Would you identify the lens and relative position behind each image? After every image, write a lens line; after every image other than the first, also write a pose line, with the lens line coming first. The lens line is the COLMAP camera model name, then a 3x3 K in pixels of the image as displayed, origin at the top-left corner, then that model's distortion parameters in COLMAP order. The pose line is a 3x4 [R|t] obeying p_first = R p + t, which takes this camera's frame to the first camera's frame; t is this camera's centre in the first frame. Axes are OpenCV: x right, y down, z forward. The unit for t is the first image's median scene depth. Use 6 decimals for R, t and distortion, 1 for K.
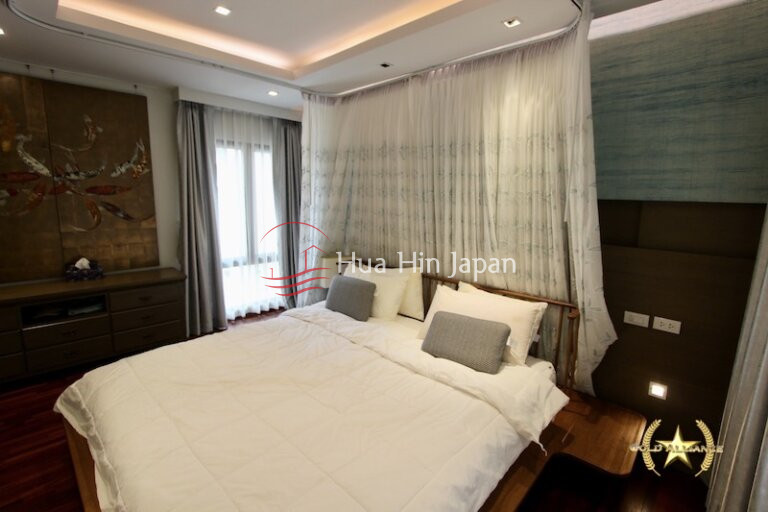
lens RADIAL K [[353.2, 0, 389.9], [0, 353.2, 245.4], [0, 0, 1]] dist [-0.011232, 0.000597]
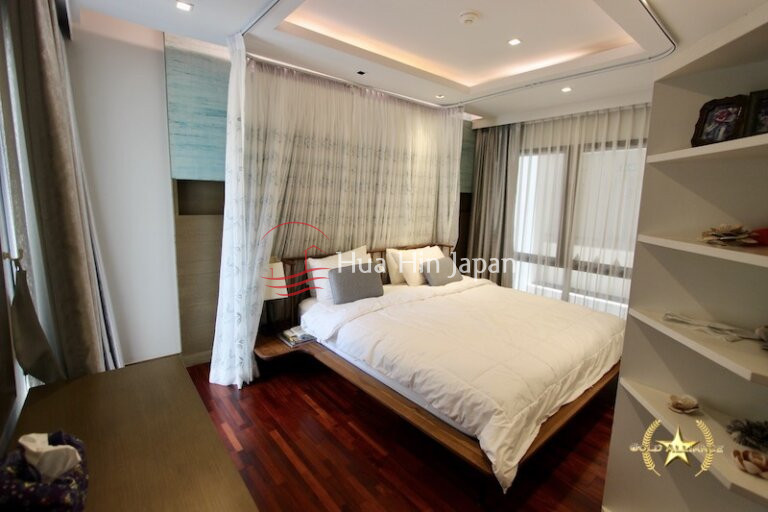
lens RADIAL K [[353.2, 0, 389.9], [0, 353.2, 245.4], [0, 0, 1]] dist [-0.011232, 0.000597]
pose [[0.111201, -0.149528, 0.982484, -1.221795], [0.121680, 0.983226, 0.135869, -0.104484], [-0.986321, 0.104440, 0.127530, 0.825999]]
